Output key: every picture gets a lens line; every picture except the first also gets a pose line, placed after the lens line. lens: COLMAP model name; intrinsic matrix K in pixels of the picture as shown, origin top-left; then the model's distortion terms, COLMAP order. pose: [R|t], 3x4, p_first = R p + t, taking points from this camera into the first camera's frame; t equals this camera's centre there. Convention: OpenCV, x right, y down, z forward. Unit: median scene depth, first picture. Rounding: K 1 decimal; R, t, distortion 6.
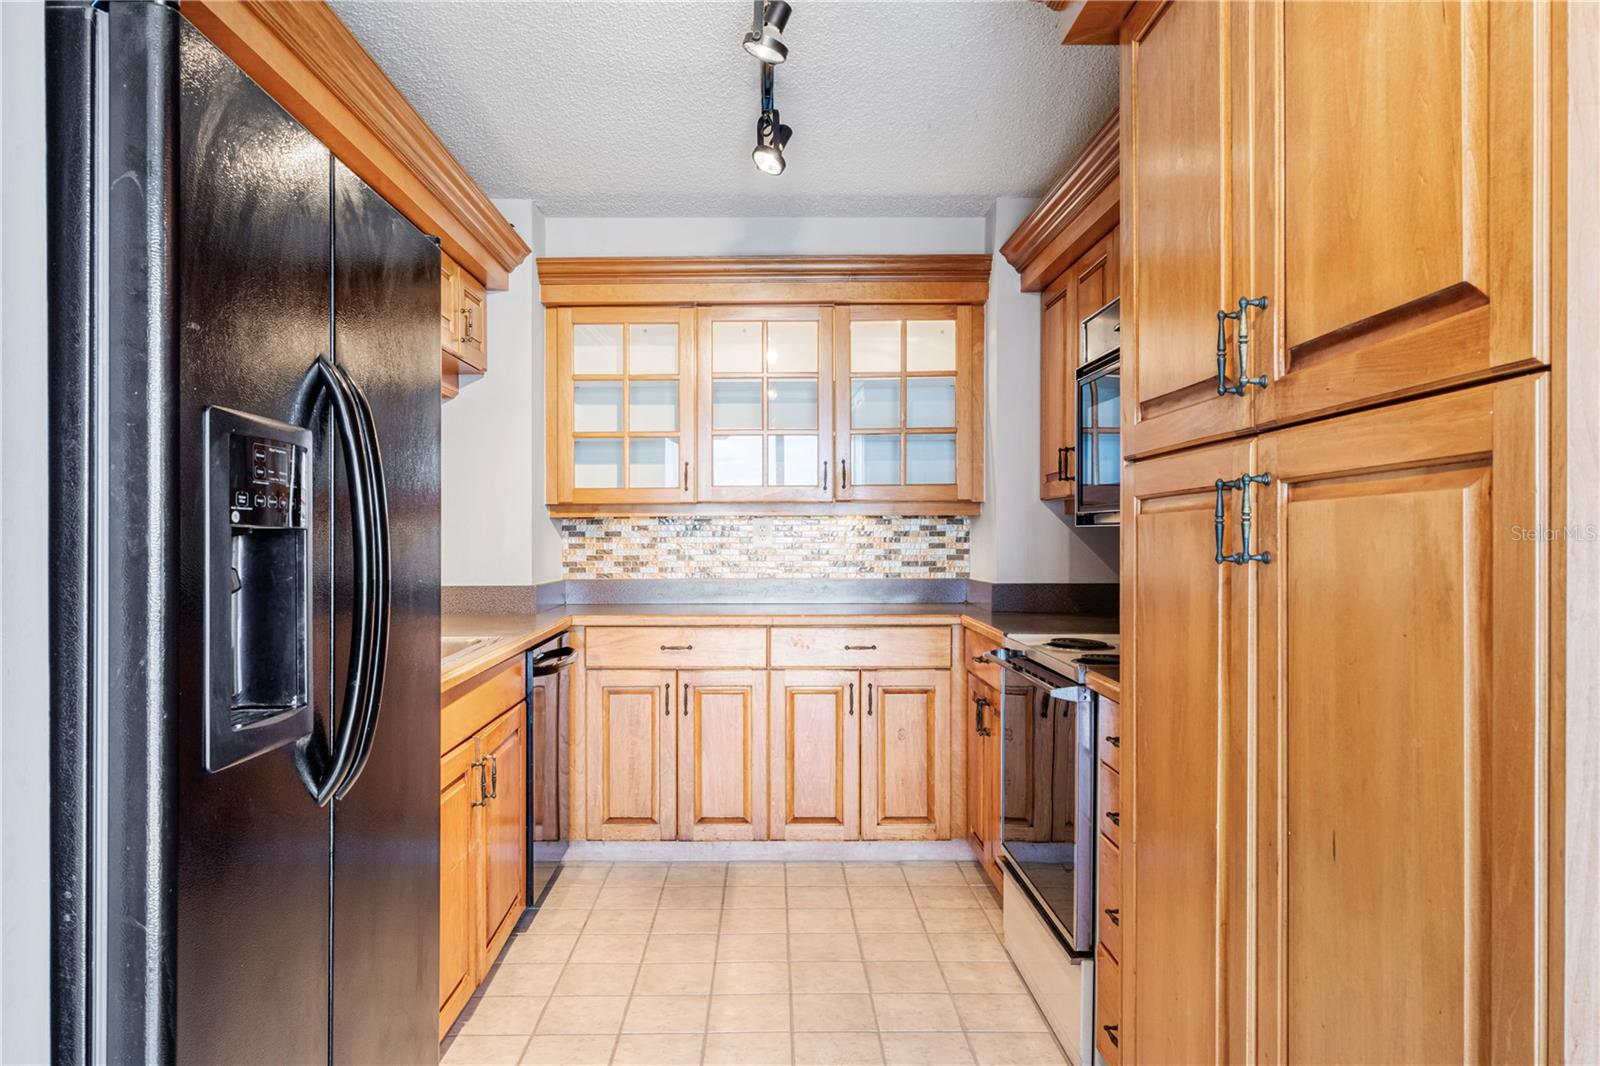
lens RADIAL K [[1051.1, 0, 798.9], [0, 1051.1, 528.0], [0, 0, 1]] dist [-0.016884, 0.013957]
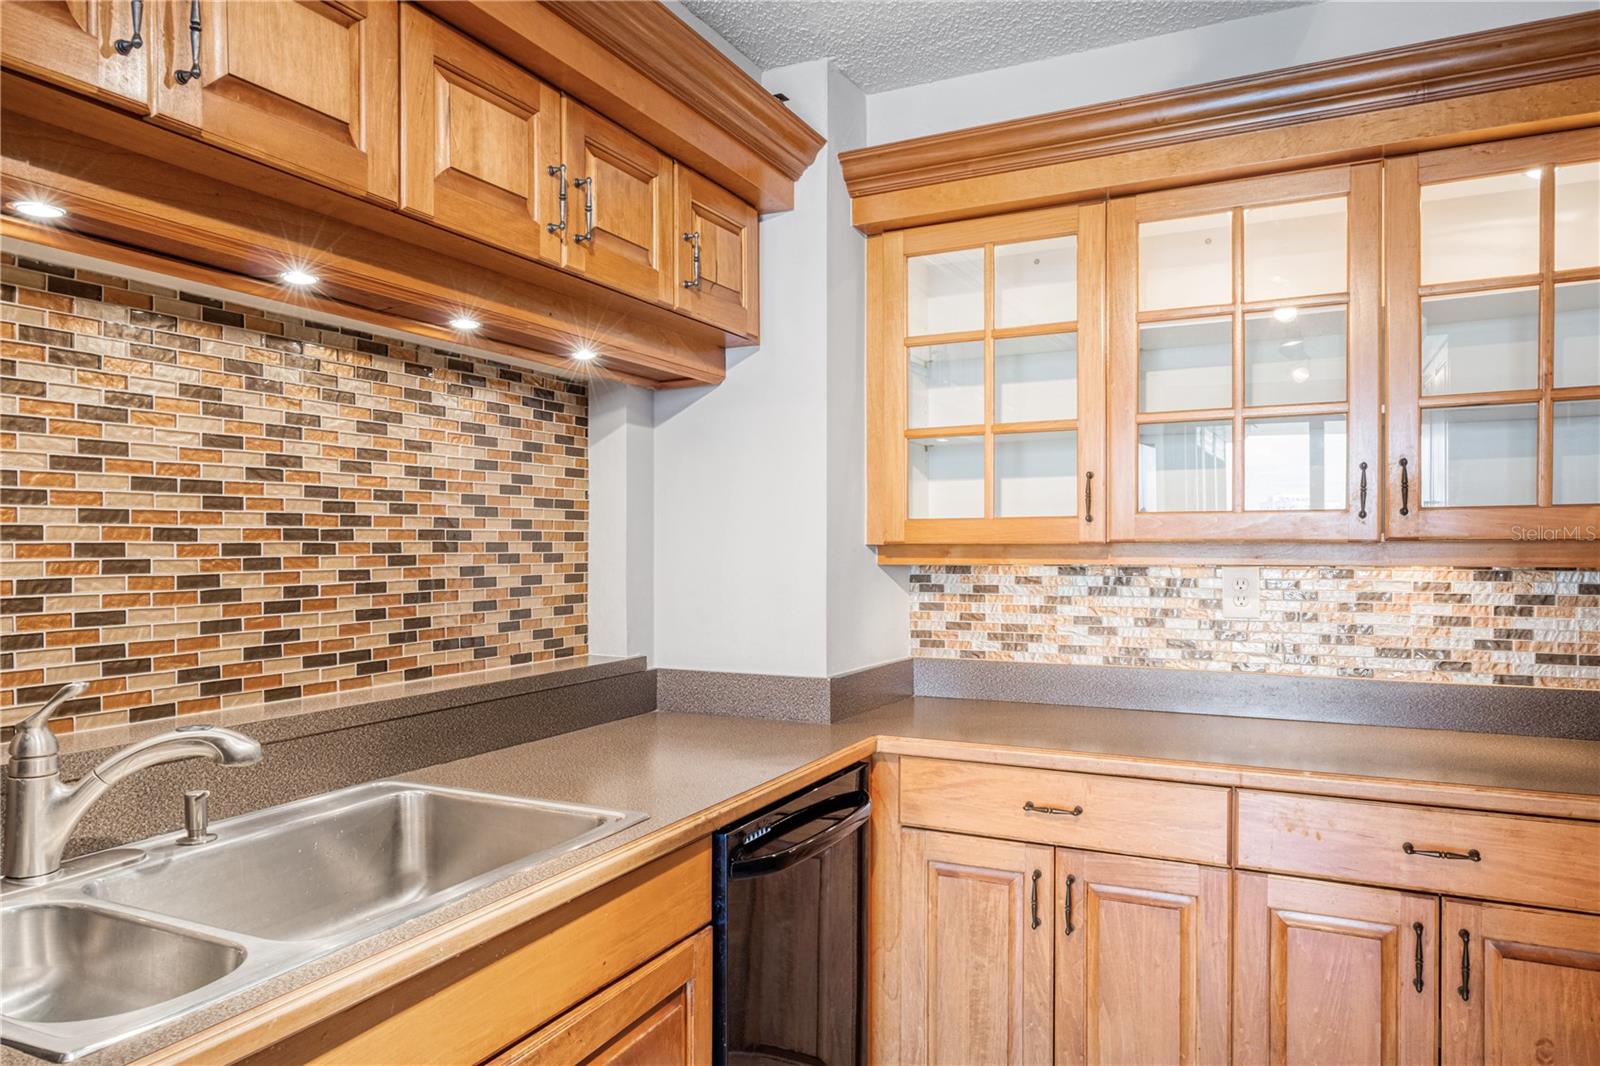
lens RADIAL K [[1051.1, 0, 796.6], [0, 1051.1, 545.5], [0, 0, 1]] dist [-0.016884, 0.013957]
pose [[0.881287, 0.002955, -0.472573, 0.022824], [-0.001384, 0.999992, 0.003672, -0.023941], [0.472580, -0.002582, 0.881284, 0.409217]]
